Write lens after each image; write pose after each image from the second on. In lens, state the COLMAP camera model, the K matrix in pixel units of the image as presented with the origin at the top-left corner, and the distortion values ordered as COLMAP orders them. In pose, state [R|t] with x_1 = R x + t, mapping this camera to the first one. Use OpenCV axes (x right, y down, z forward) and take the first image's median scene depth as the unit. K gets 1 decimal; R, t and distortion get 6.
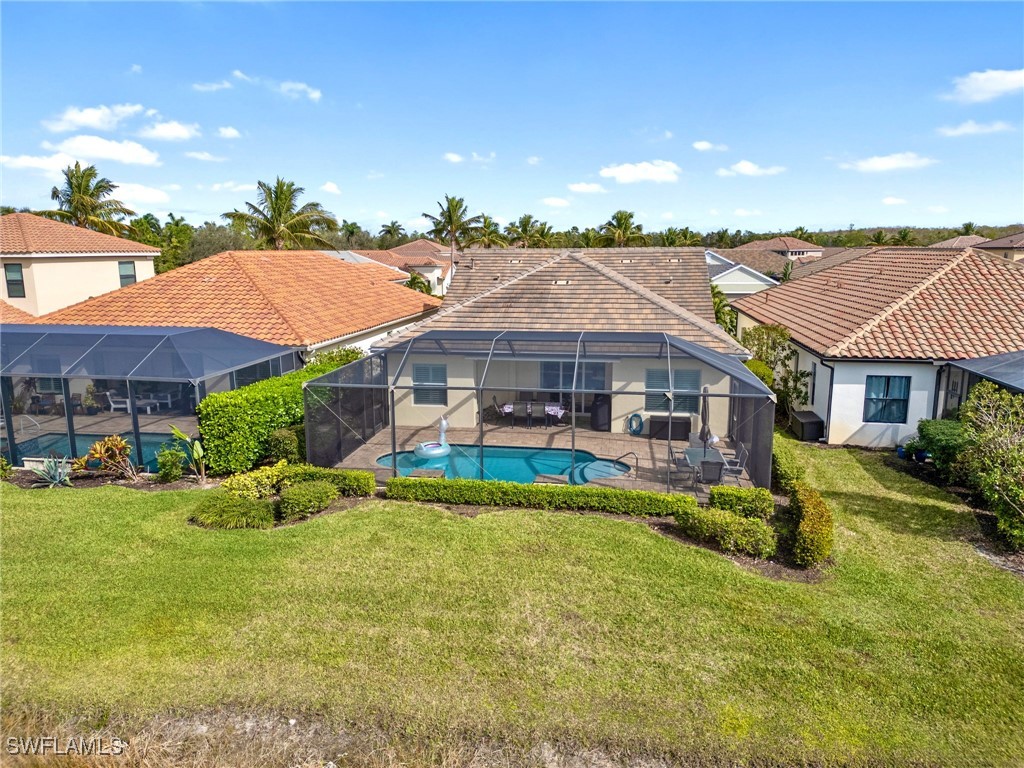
lens RADIAL K [[720.6, 0, 508.6], [0, 720.6, 387.8], [0, 0, 1]] dist [0.057007, -0.056720]
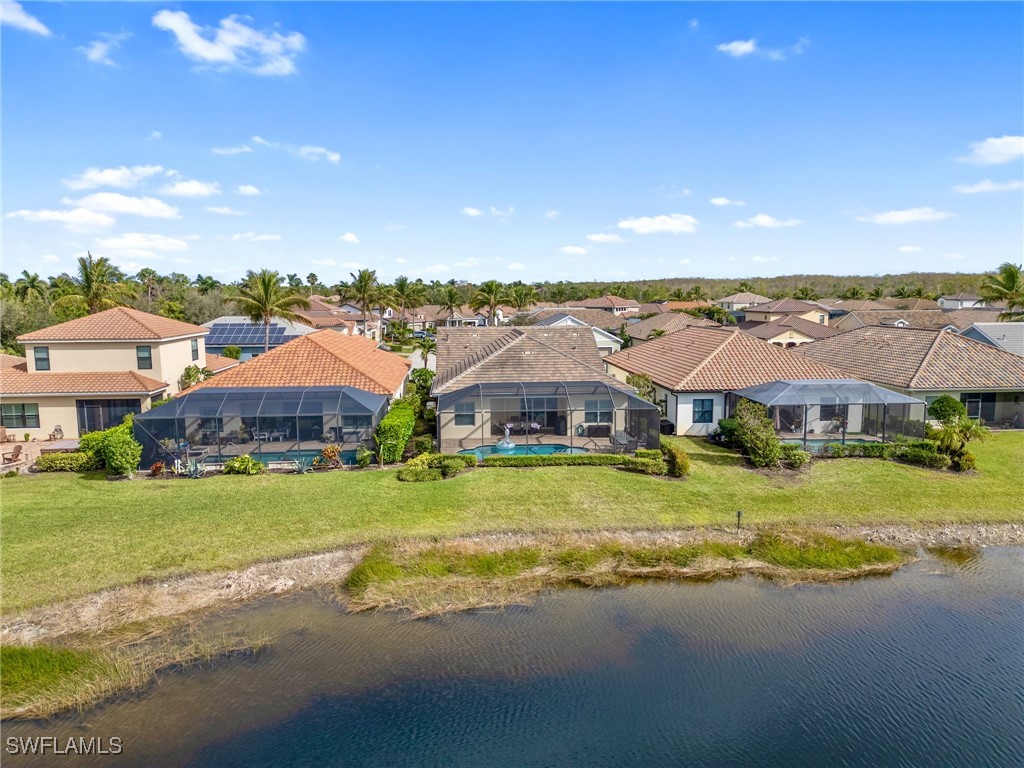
lens RADIAL K [[720.6, 0, 507.9], [0, 720.6, 383.1], [0, 0, 1]] dist [0.057007, -0.056720]
pose [[0.972170, -0.030886, 0.232231, -0.442627], [0.046240, 0.997068, -0.060964, 0.034933], [-0.229667, 0.070006, 0.970748, -0.778976]]
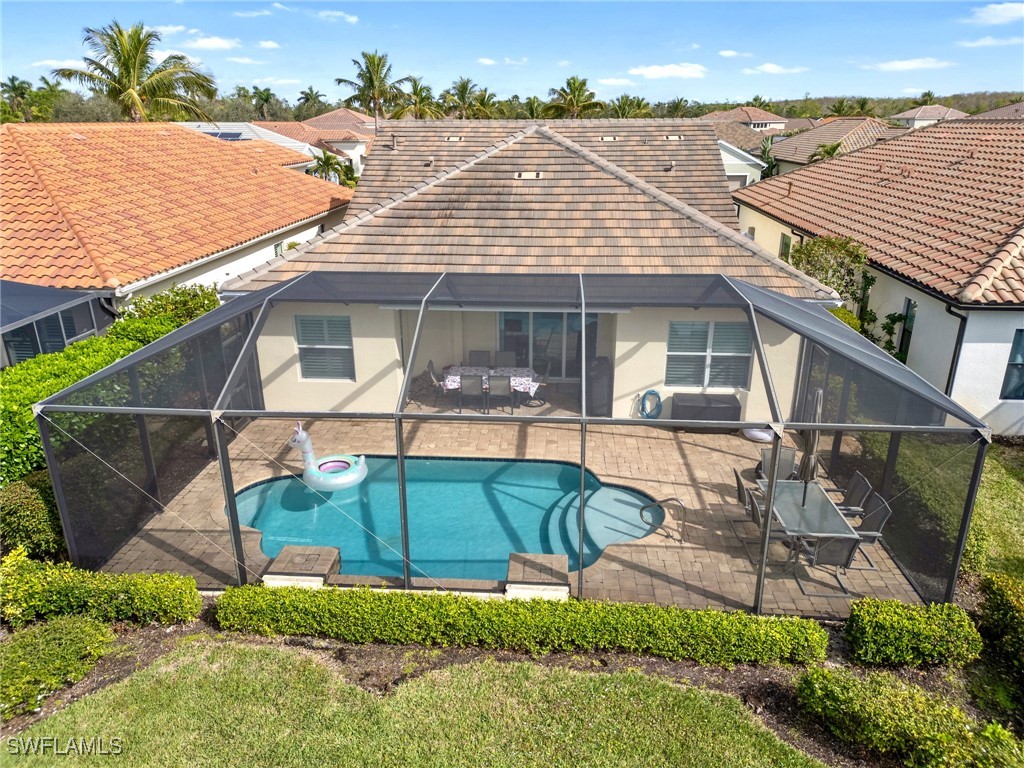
lens RADIAL K [[720.6, 0, 510.2], [0, 720.6, 387.6], [0, 0, 1]] dist [0.057007, -0.056720]
pose [[0.996400, -0.029882, 0.079341, -0.000064], [0.016623, 0.986521, 0.162789, -0.075749], [-0.083136, -0.160884, 0.983466, 0.390679]]
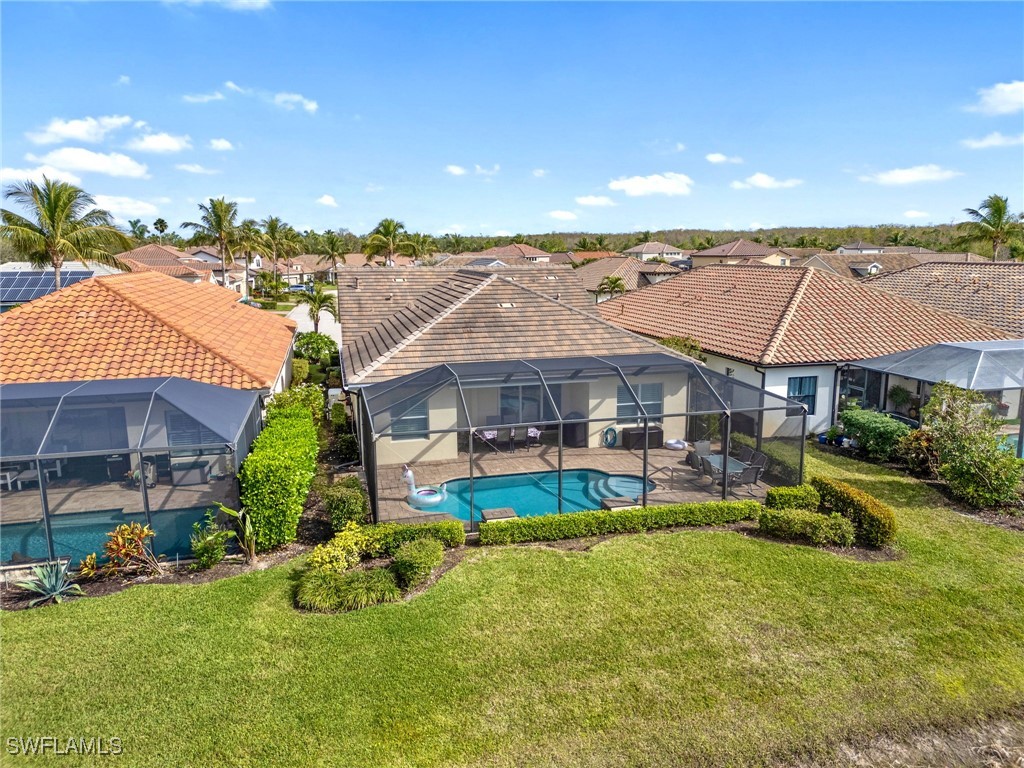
lens RADIAL K [[720.6, 0, 510.4], [0, 720.6, 385.6], [0, 0, 1]] dist [0.057007, -0.056720]
pose [[0.918934, -0.076692, 0.386884, -0.380133], [0.078271, 0.996863, 0.011697, -0.052459], [-0.386567, 0.019534, 0.922054, 0.073858]]
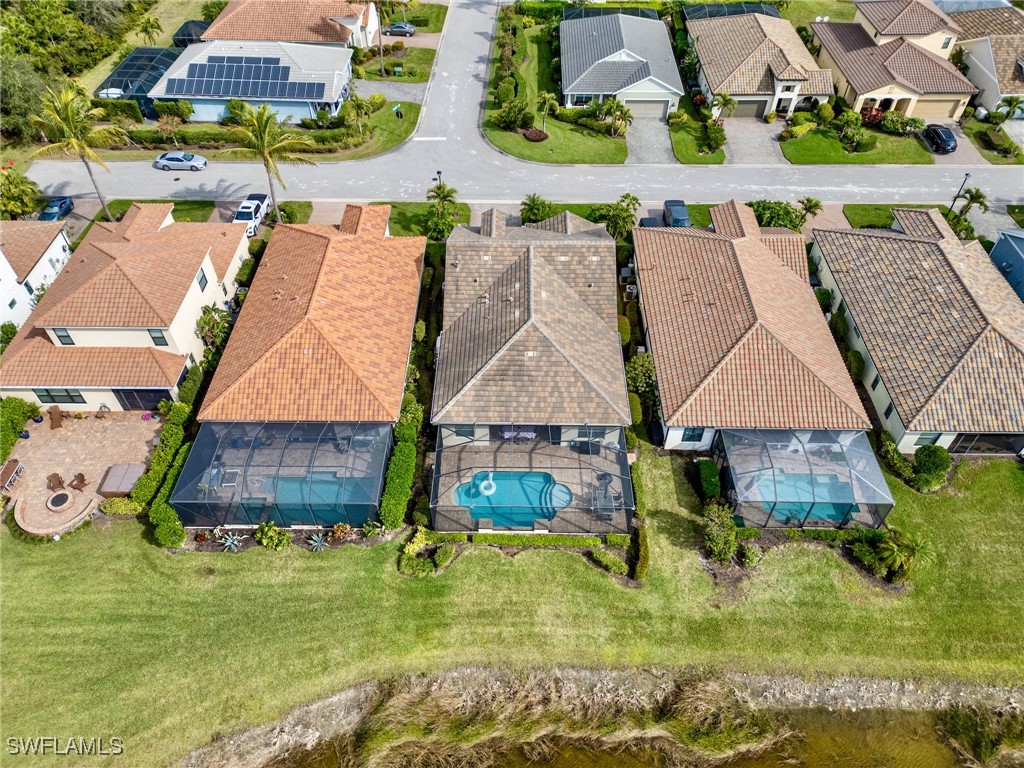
lens RADIAL K [[720.6, 0, 509.0], [0, 720.6, 385.8], [0, 0, 1]] dist [0.057007, -0.056720]
pose [[0.989564, -0.106150, 0.097441, -0.177413], [0.028982, 0.809048, 0.587028, -1.282926], [-0.141147, -0.578077, 0.803681, -0.482574]]
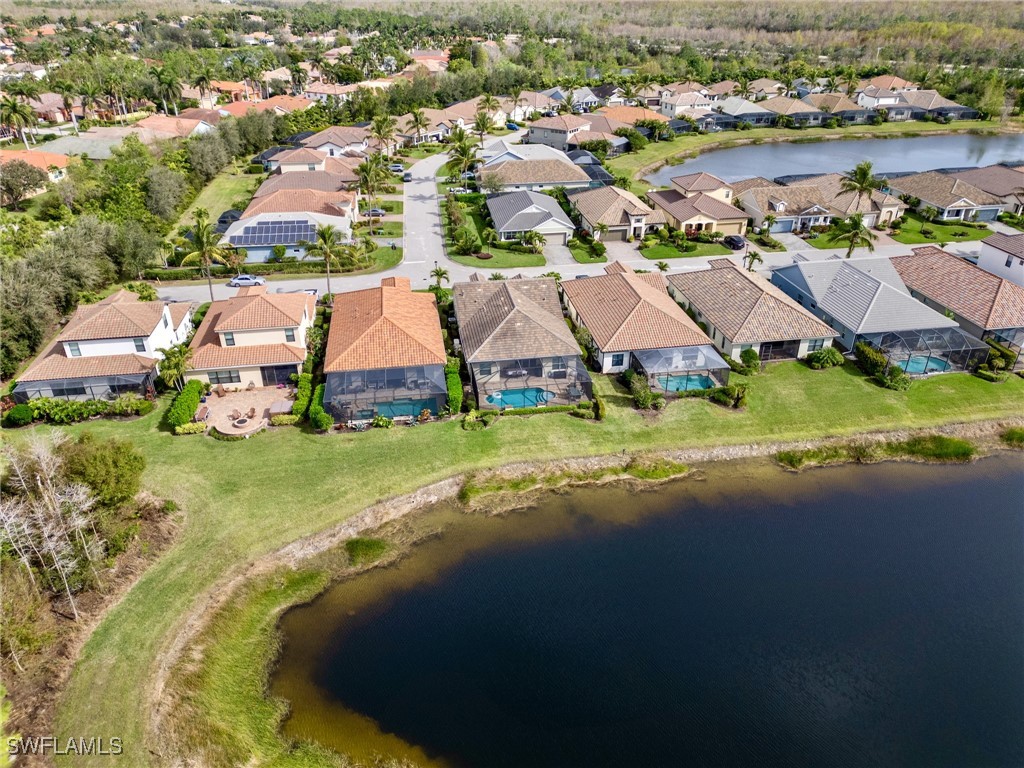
lens RADIAL K [[720.6, 0, 508.0], [0, 720.6, 392.0], [0, 0, 1]] dist [0.057007, -0.056720]
pose [[0.951653, -0.152764, 0.266494, -0.925286], [0.061086, 0.944358, 0.323198, -0.979454], [-0.301039, -0.291294, 0.908033, -2.020672]]
